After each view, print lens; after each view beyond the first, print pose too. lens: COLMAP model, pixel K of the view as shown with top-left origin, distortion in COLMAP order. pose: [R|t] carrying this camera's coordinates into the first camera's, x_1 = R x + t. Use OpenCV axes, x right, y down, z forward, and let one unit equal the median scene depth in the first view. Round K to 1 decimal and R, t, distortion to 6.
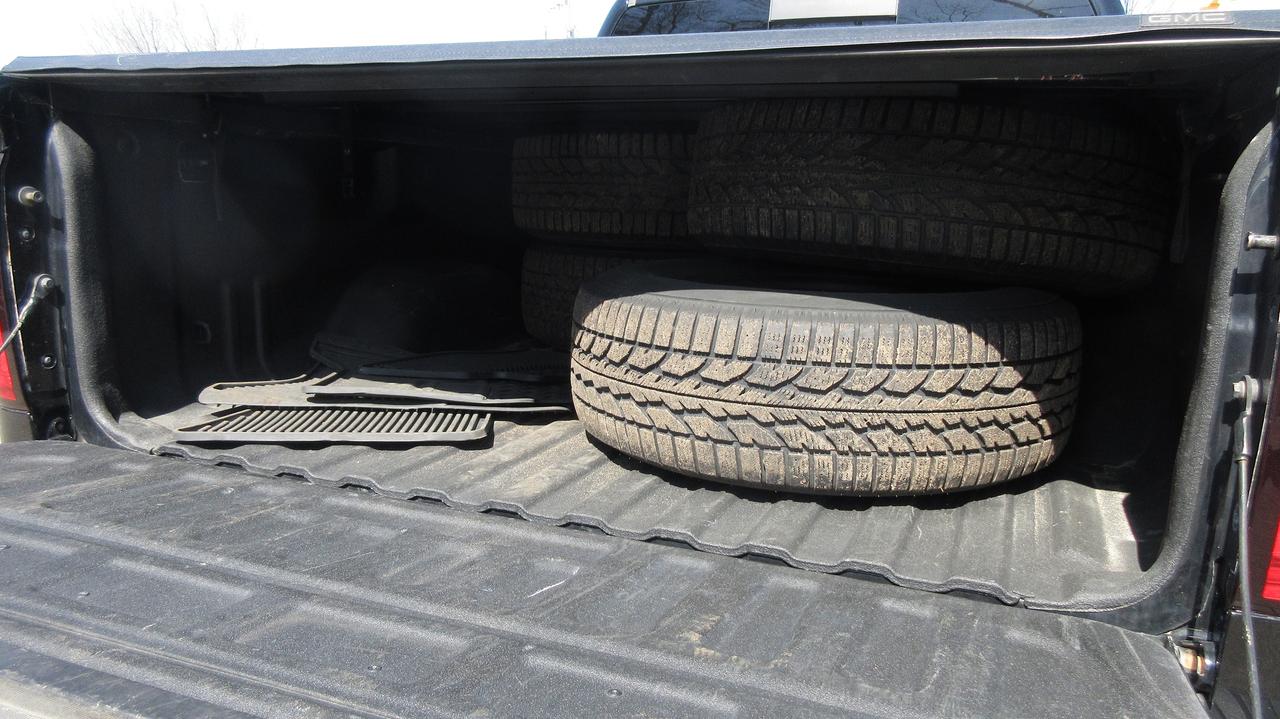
lens RADIAL K [[959.9, 0, 633.3], [0, 959.9, 361.0], [0, 0, 1]] dist [0.003088, 0.007121]
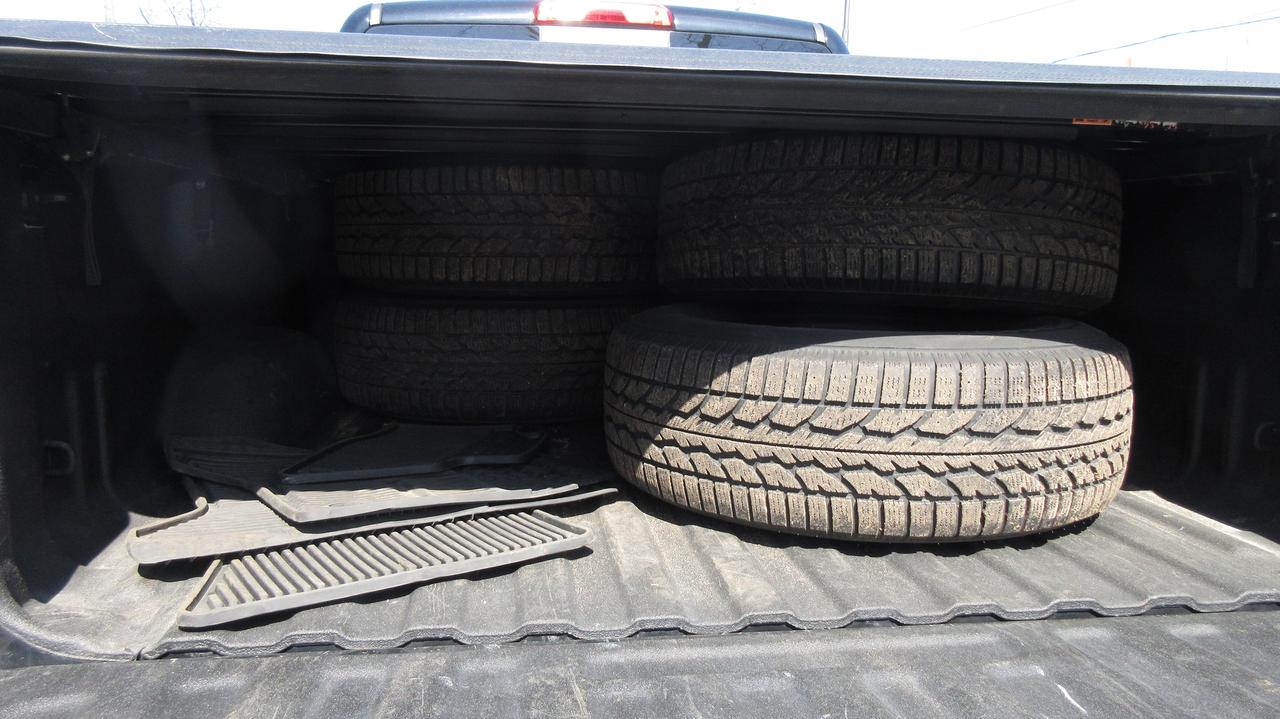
lens RADIAL K [[959.9, 0, 639.8], [0, 959.9, 358.4], [0, 0, 1]] dist [0.003088, 0.007121]
pose [[0.861016, -0.078453, 0.502491, -0.547301], [0.099563, 0.994914, -0.015266, -0.058580], [-0.498738, 0.063173, 0.864448, 0.297020]]
